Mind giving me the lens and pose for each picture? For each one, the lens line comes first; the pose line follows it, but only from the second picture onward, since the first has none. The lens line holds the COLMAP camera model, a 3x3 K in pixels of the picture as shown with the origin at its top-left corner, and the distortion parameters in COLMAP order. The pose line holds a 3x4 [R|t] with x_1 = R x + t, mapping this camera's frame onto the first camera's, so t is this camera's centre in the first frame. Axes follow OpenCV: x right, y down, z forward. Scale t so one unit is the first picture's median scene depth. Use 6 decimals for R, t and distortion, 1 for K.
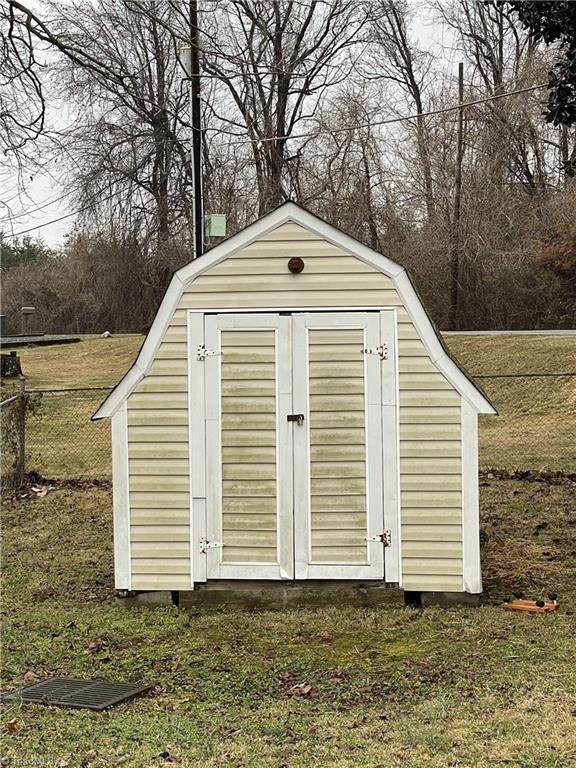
lens RADIAL K [[1623.4, 0, 287.8], [0, 1623.4, 382.4], [0, 0, 1]] dist [0.061930, 0.000000]
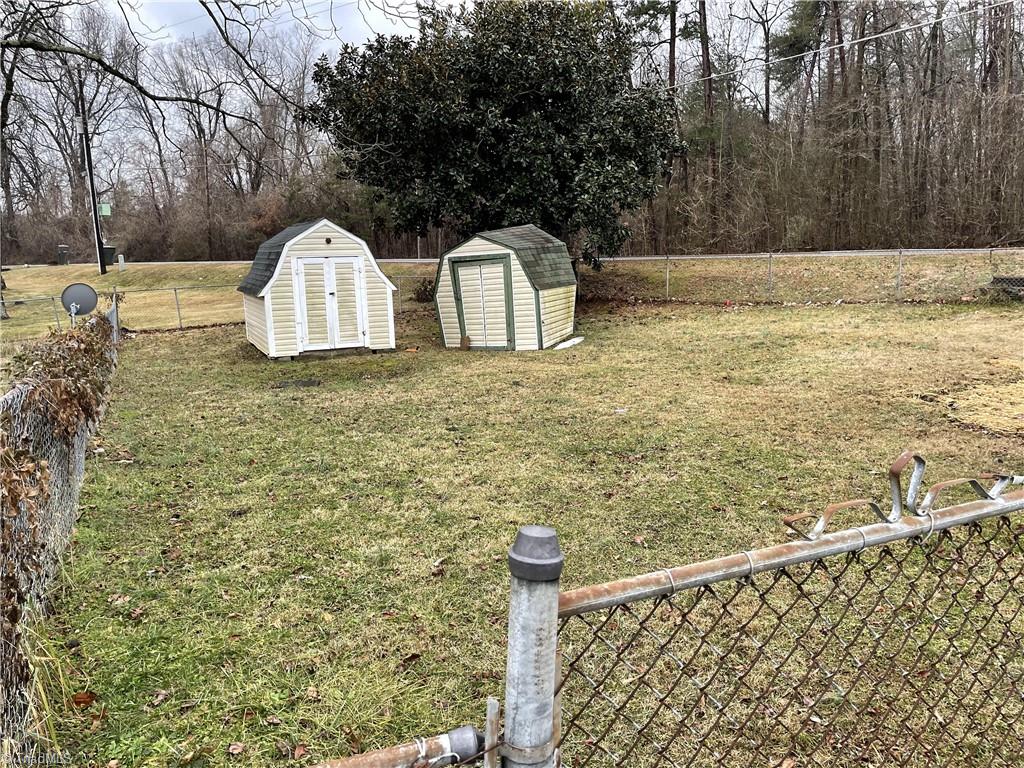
lens RADIAL K [[767.0, 0, 511.7], [0, 767.0, 386.4], [0, 0, 1]] dist [-0.000576, -0.001656]
pose [[0.864195, -0.096272, 0.493861, -0.413402], [0.029624, 0.989557, 0.141063, 0.001970], [-0.502284, -0.107275, 0.858023, -0.368275]]
